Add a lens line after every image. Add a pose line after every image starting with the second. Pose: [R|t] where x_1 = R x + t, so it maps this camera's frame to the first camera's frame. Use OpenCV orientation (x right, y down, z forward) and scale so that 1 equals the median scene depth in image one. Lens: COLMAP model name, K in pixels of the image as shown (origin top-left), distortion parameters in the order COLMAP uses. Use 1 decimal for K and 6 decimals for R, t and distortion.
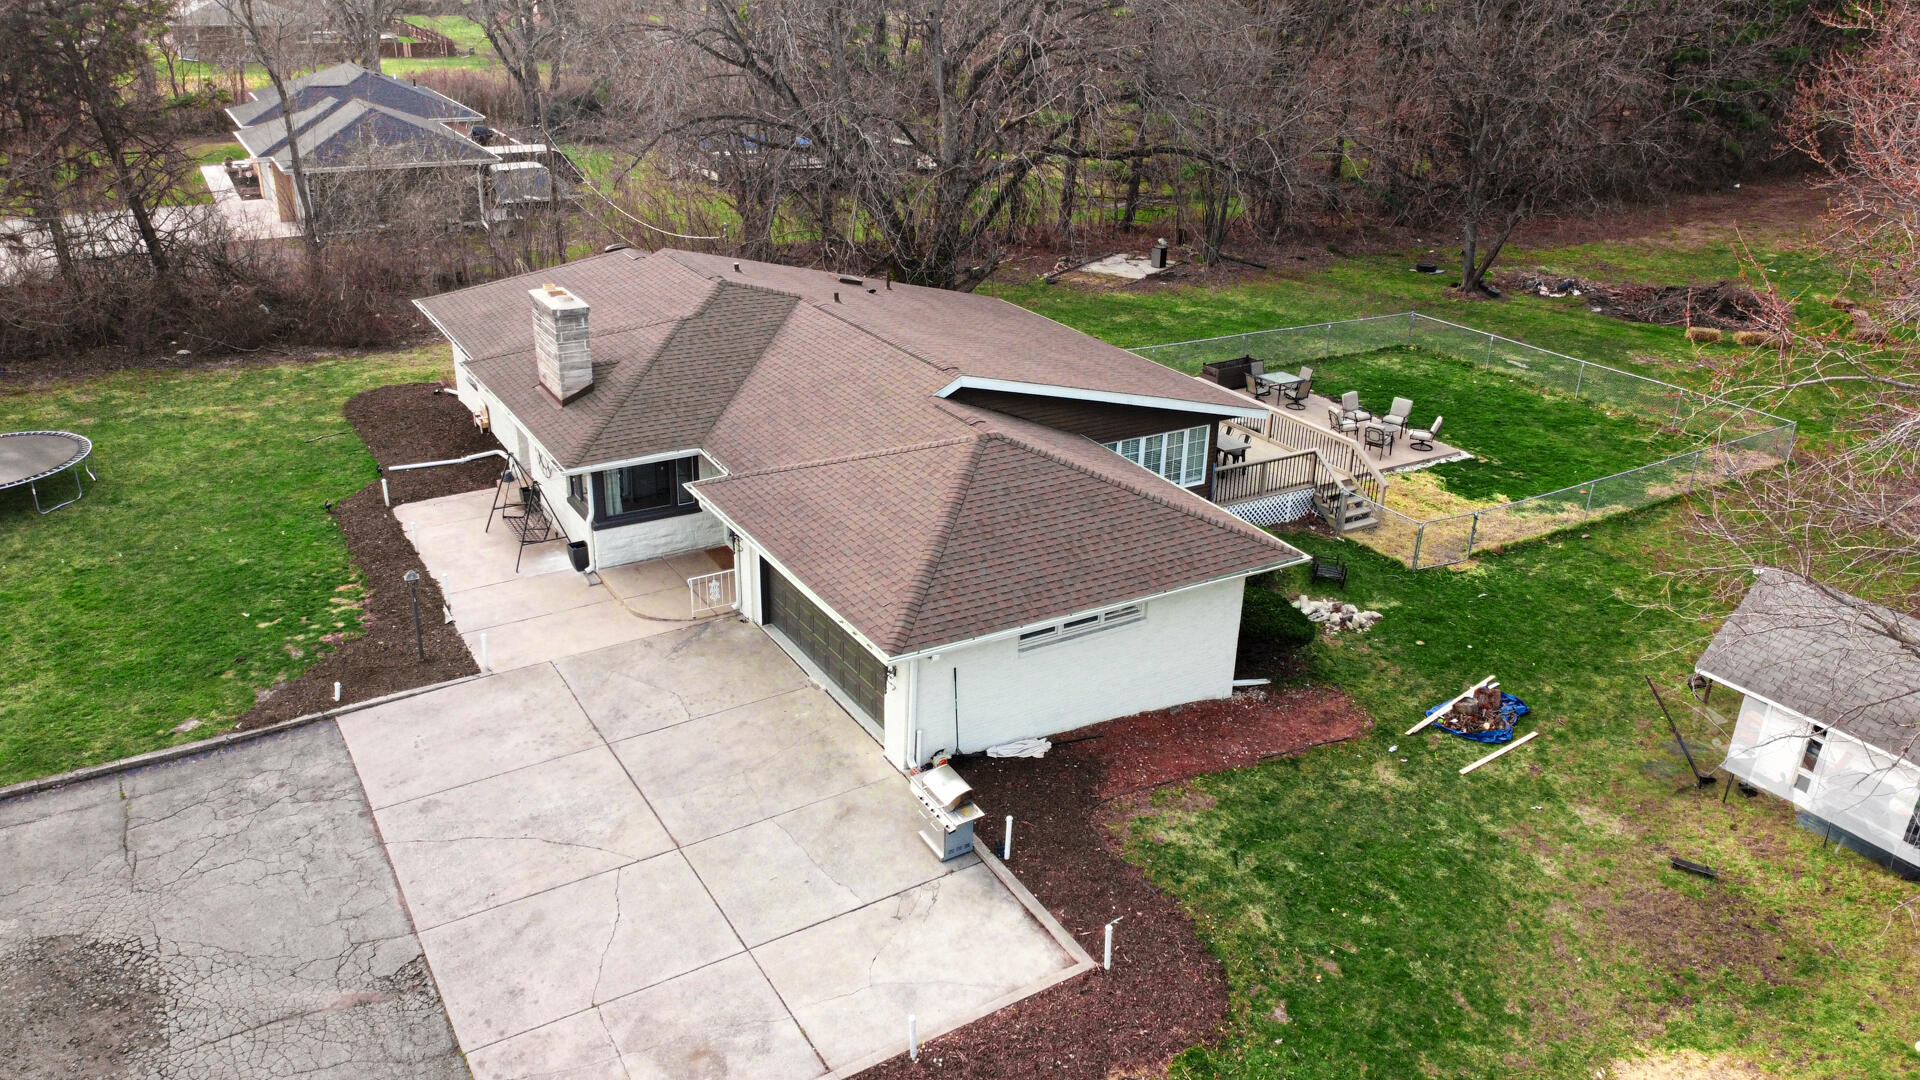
lens RADIAL K [[1460.4, 0, 958.5], [0, 1460.4, 539.5], [0, 0, 1]] dist [0.006198, -0.012062]
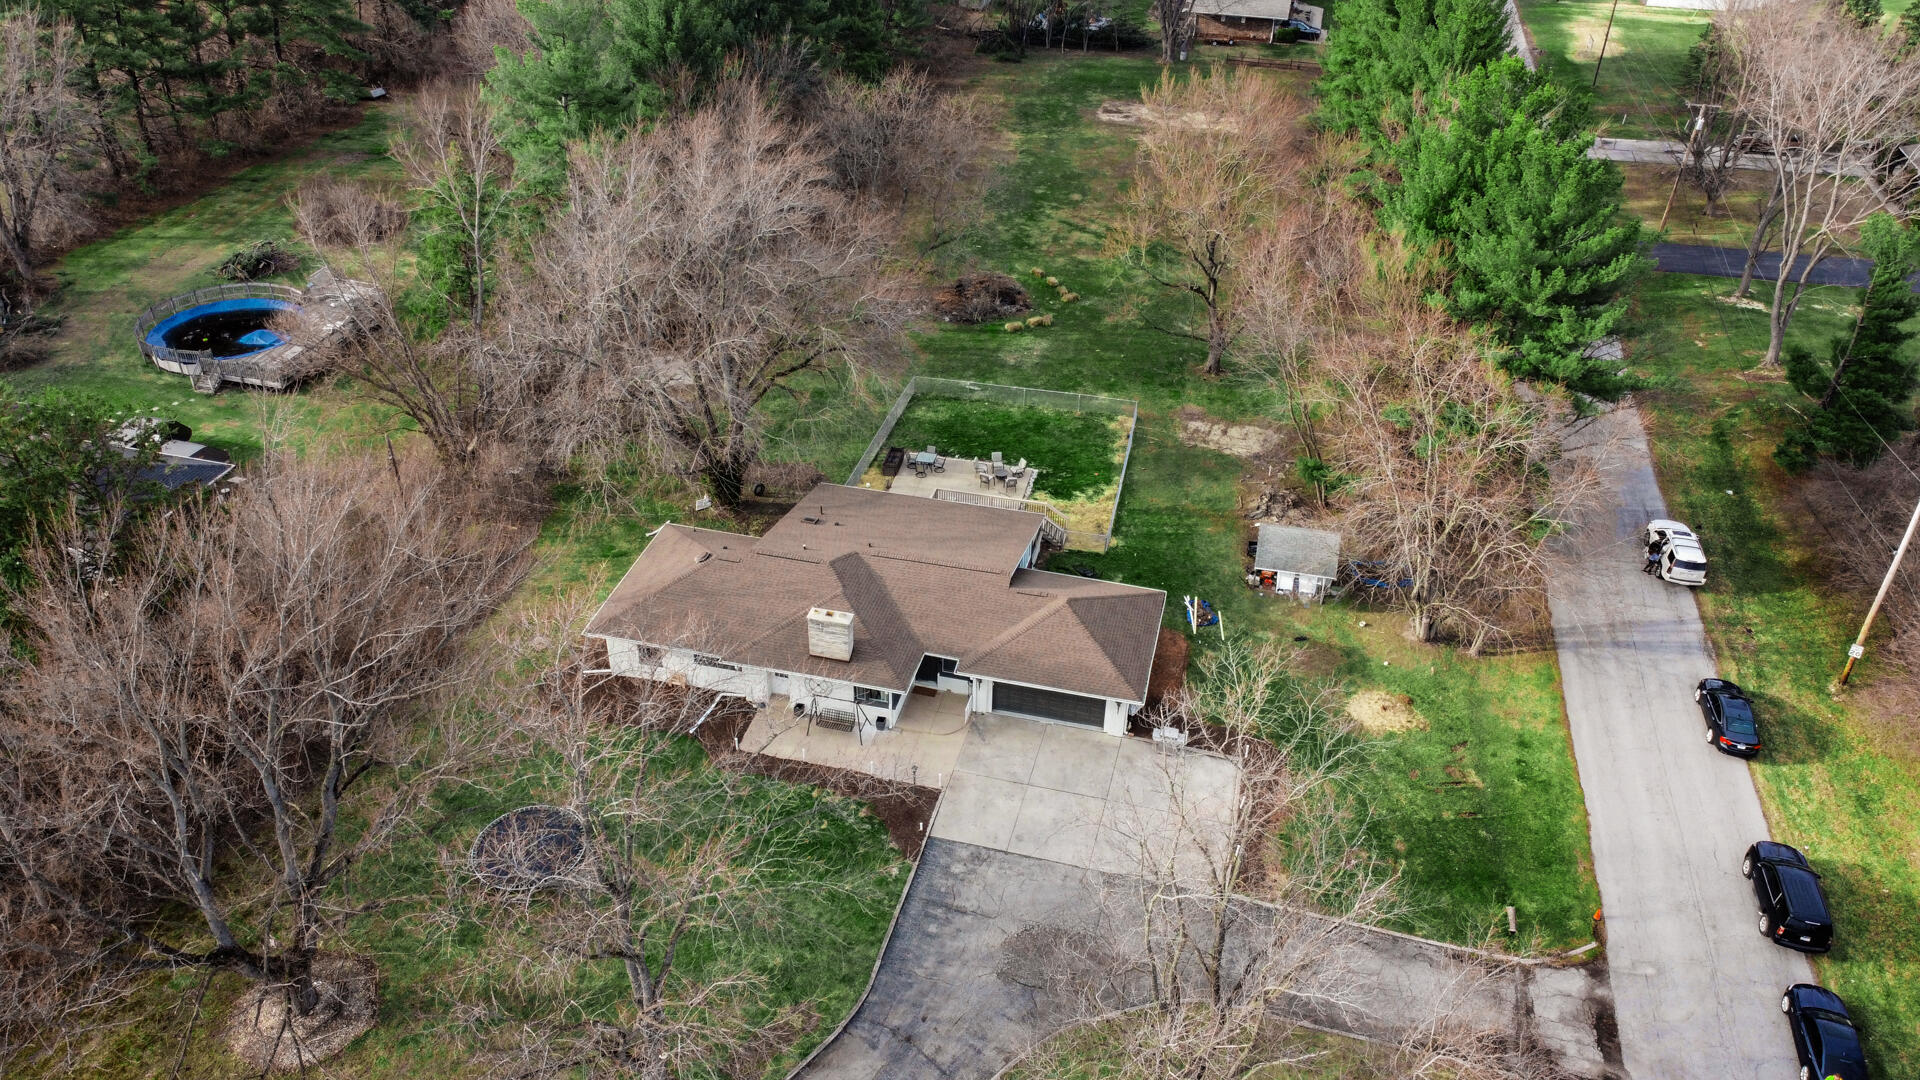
lens RADIAL K [[1460.4, 0, 965.7], [0, 1460.4, 543.6], [0, 0, 1]] dist [0.006198, -0.012062]
pose [[0.695710, -0.406120, 0.592498, -1.497706], [0.279380, 0.912874, 0.297671, -0.927836], [-0.661766, -0.041560, 0.748557, -0.712757]]
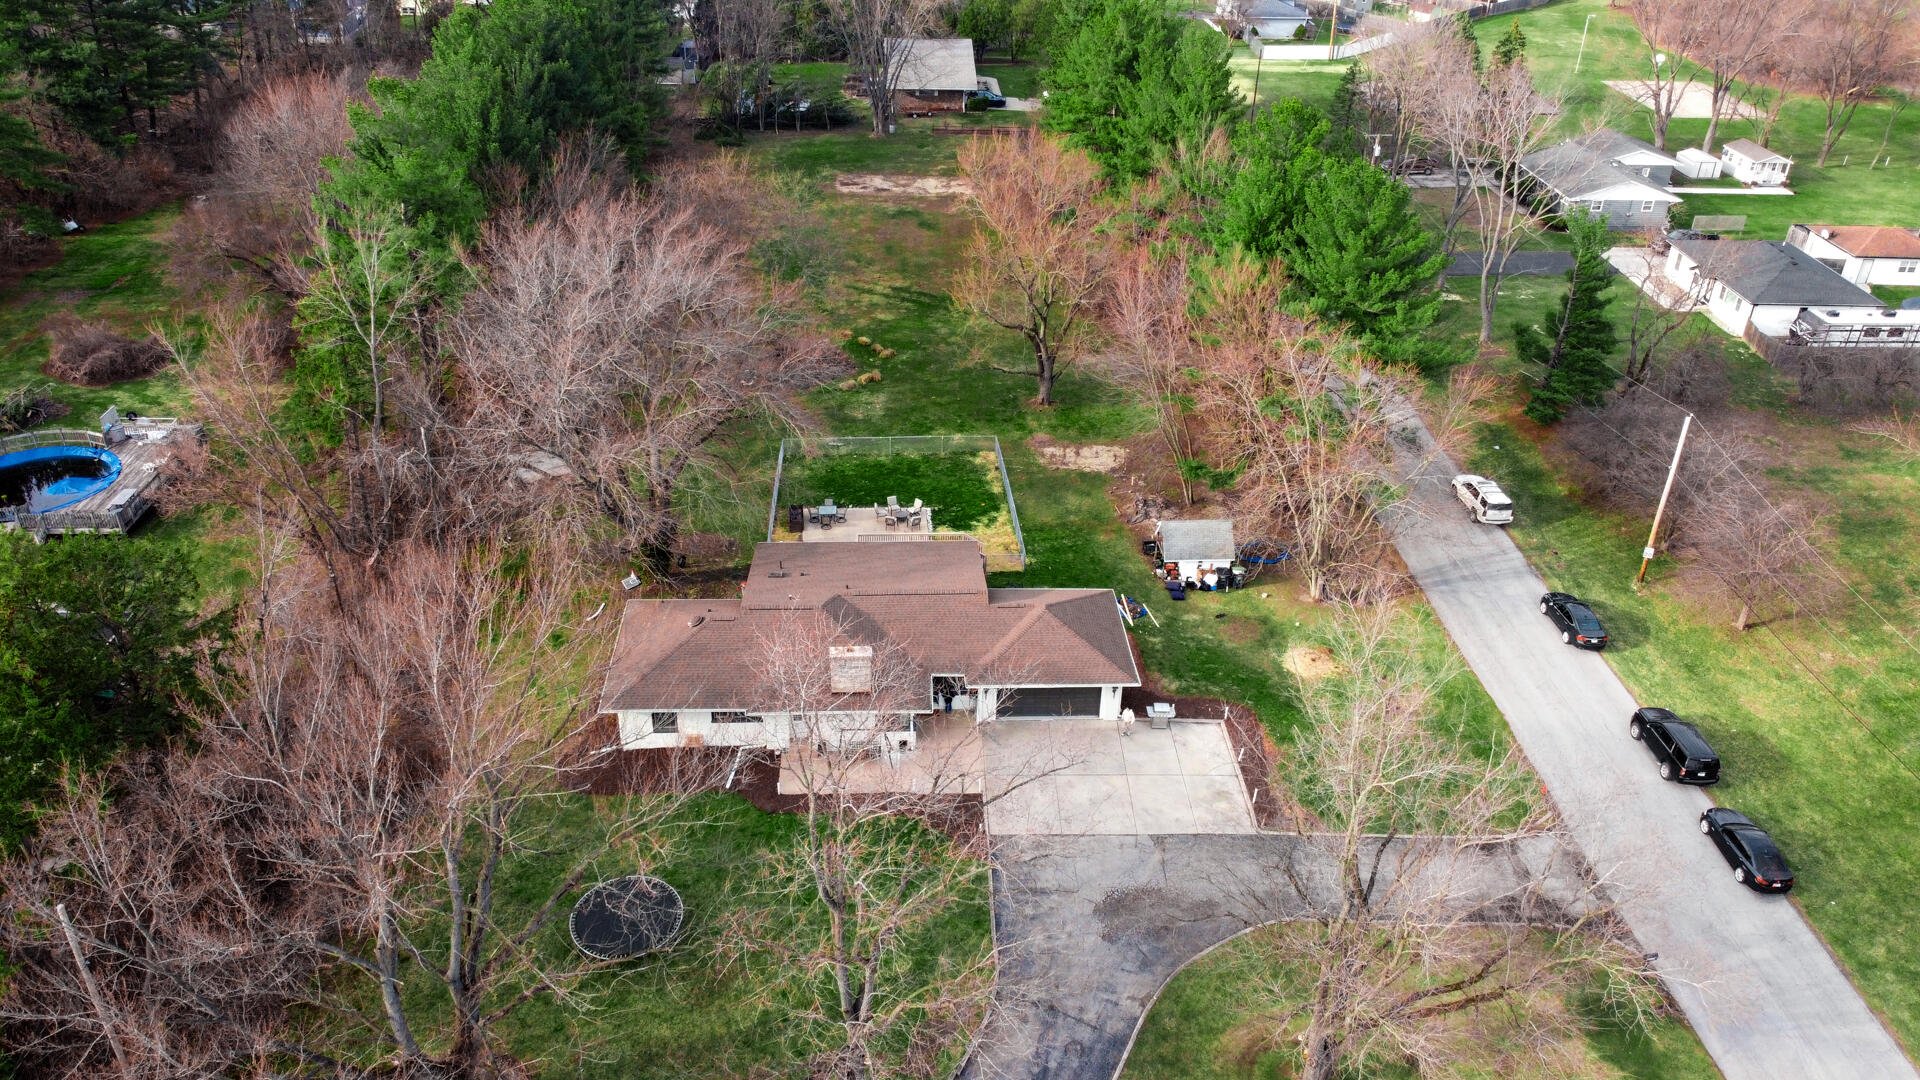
lens RADIAL K [[1460.4, 0, 969.8], [0, 1460.4, 536.2], [0, 0, 1]] dist [0.006198, -0.012062]
pose [[0.458031, -0.453741, 0.764413, -2.019906], [0.334903, 0.884637, 0.324433, -1.095804], [-0.823437, 0.107403, 0.557150, -0.393883]]
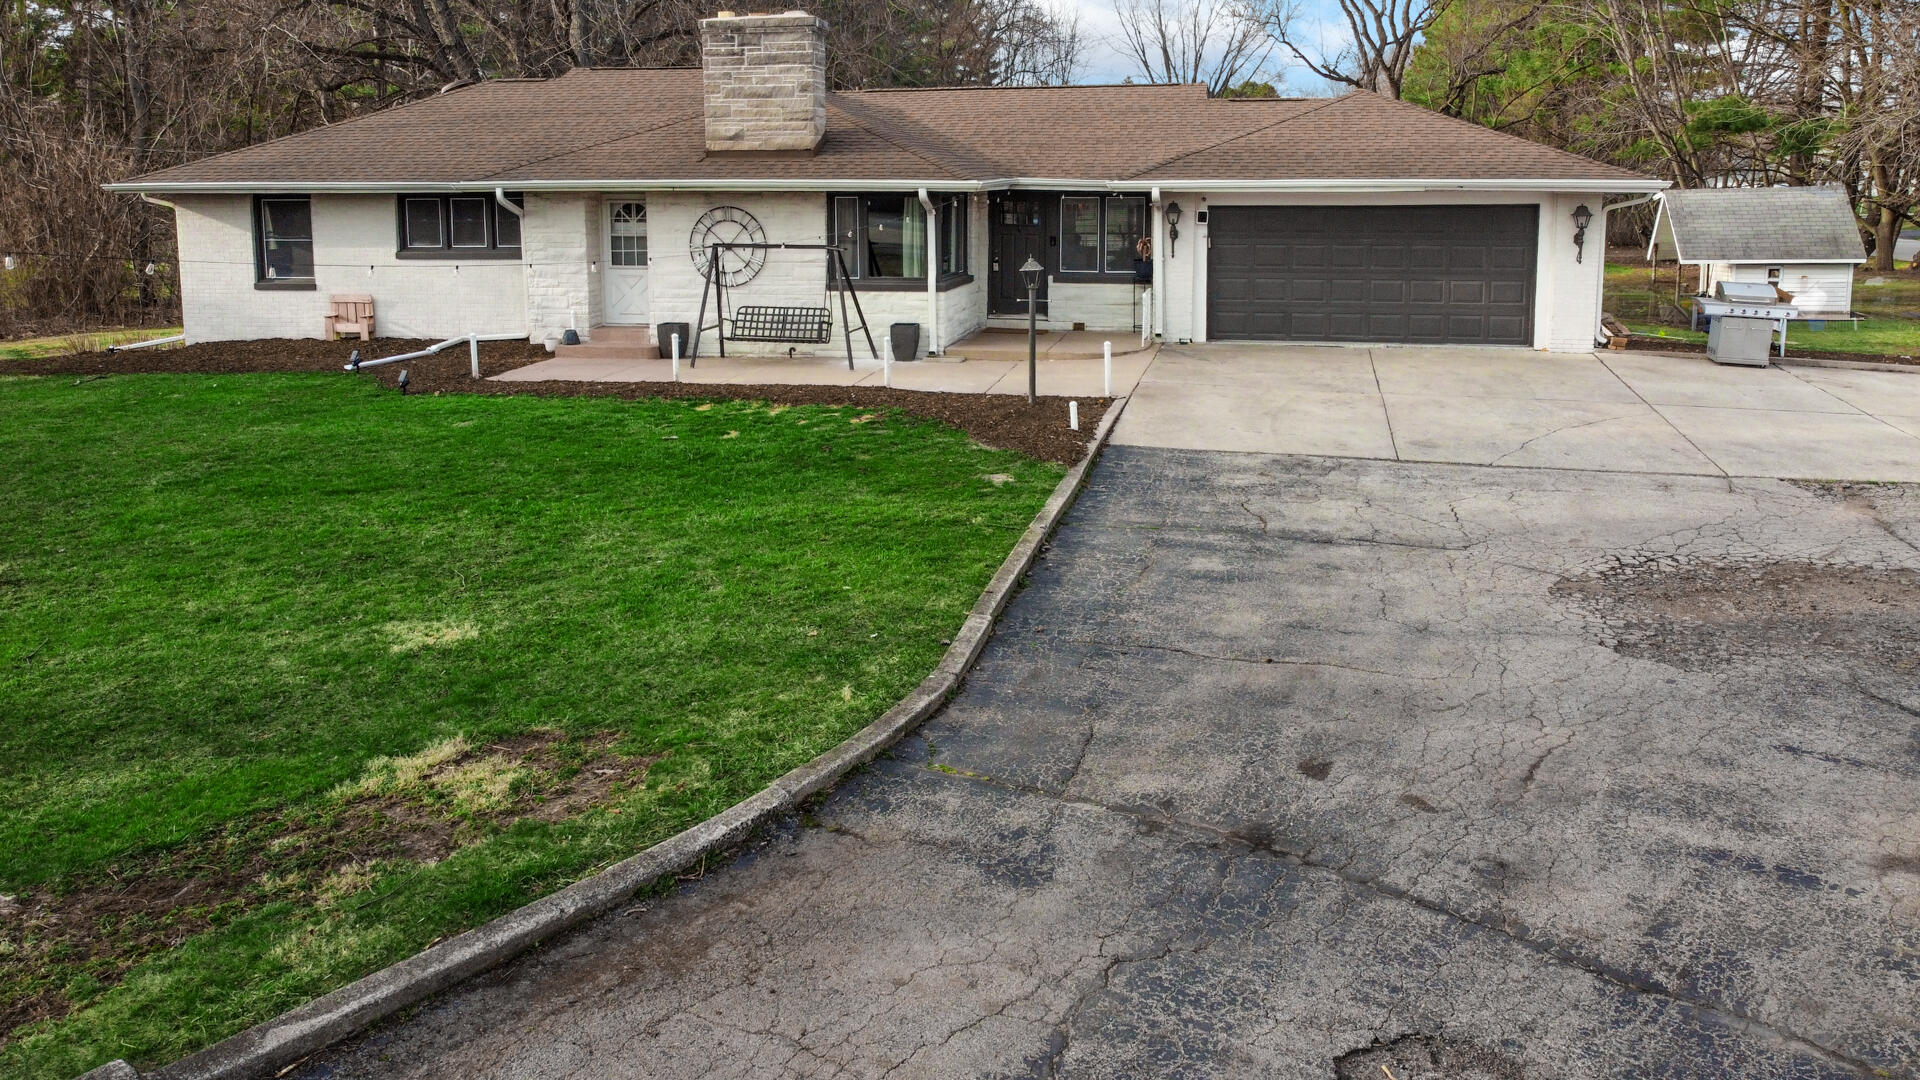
lens RADIAL K [[1460.4, 0, 965.0], [0, 1460.4, 544.9], [0, 0, 1]] dist [0.006198, -0.012062]
pose [[0.666119, -0.187489, 0.721895, -0.900241], [0.296088, 0.954827, -0.025226, 0.152974], [-0.684556, 0.230548, 0.691542, 0.580327]]
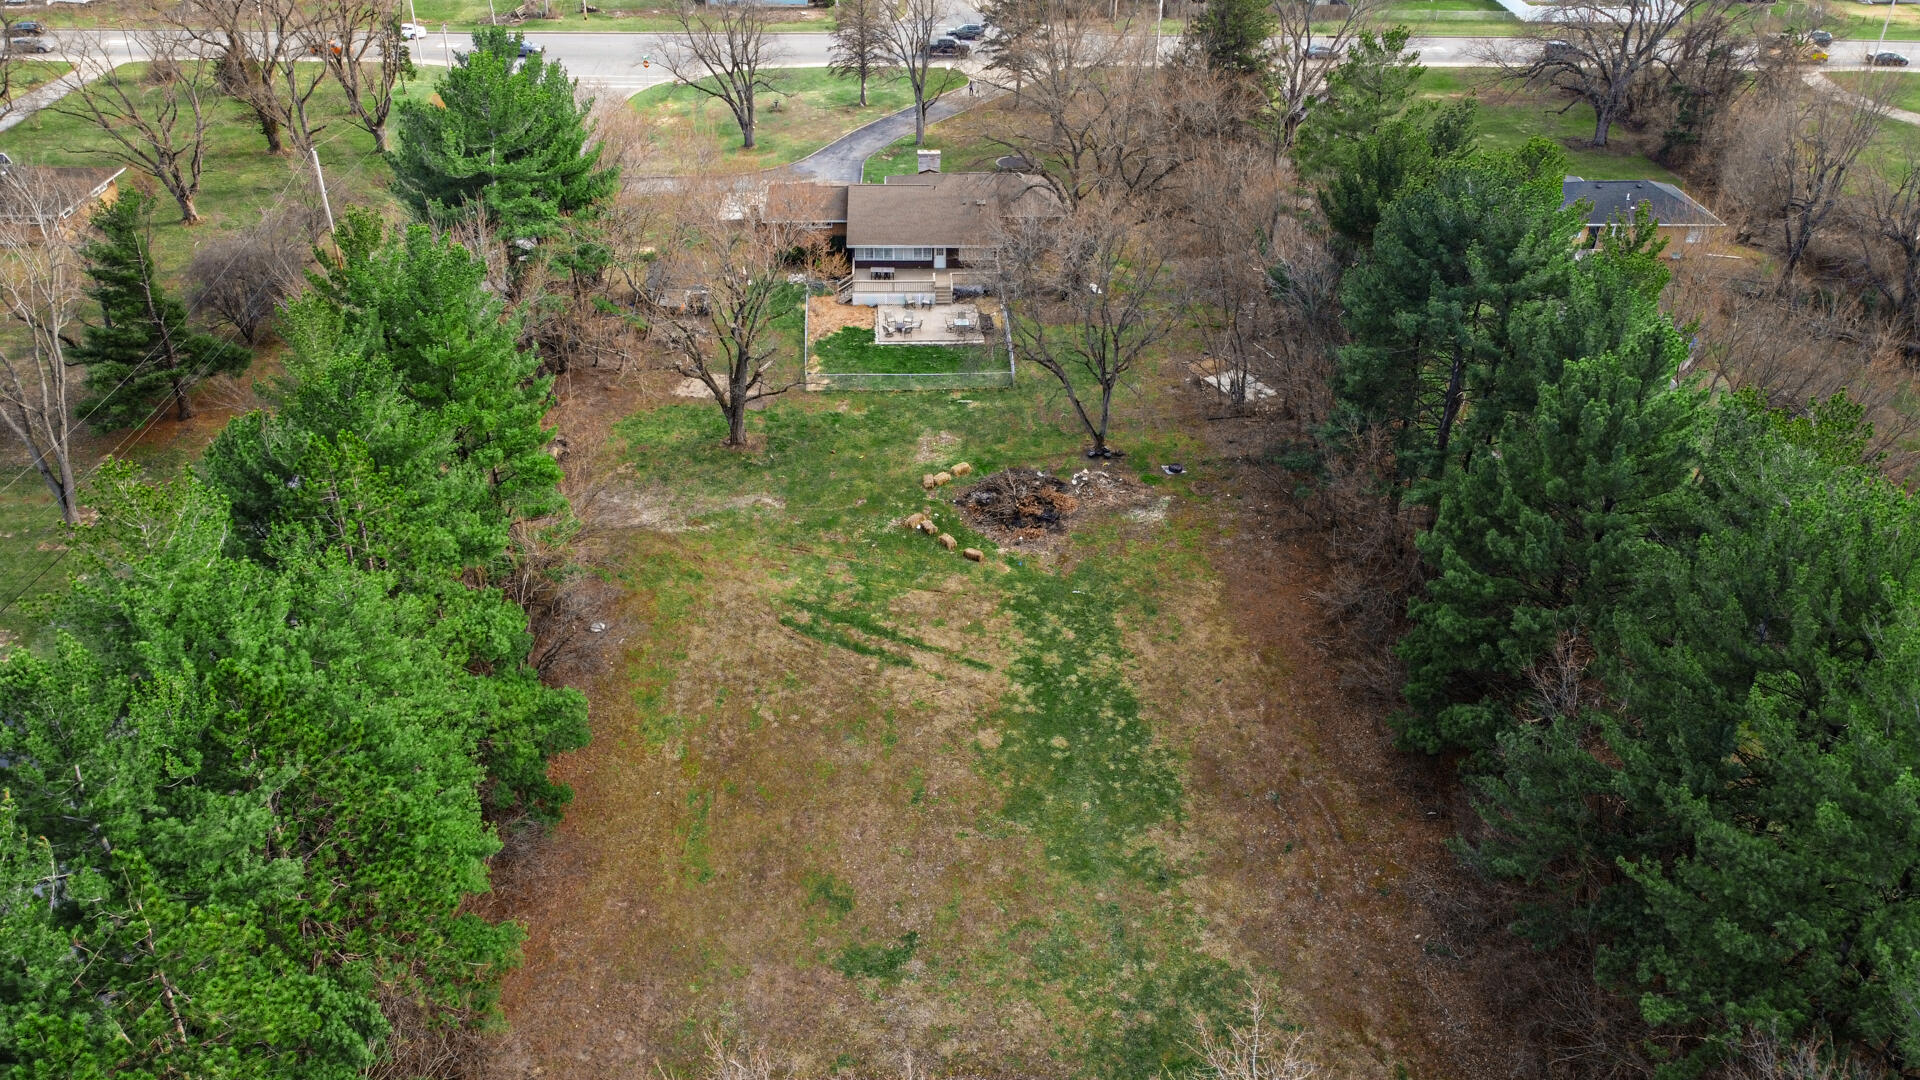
lens RADIAL K [[1460.4, 0, 959.5], [0, 1460.4, 547.2], [0, 0, 1]] dist [0.006198, -0.012062]
pose [[-0.468016, 0.456418, -0.756732, 3.665026], [-0.366185, 0.679169, 0.636112, -2.296043], [0.804282, 0.574814, -0.150729, 2.645158]]
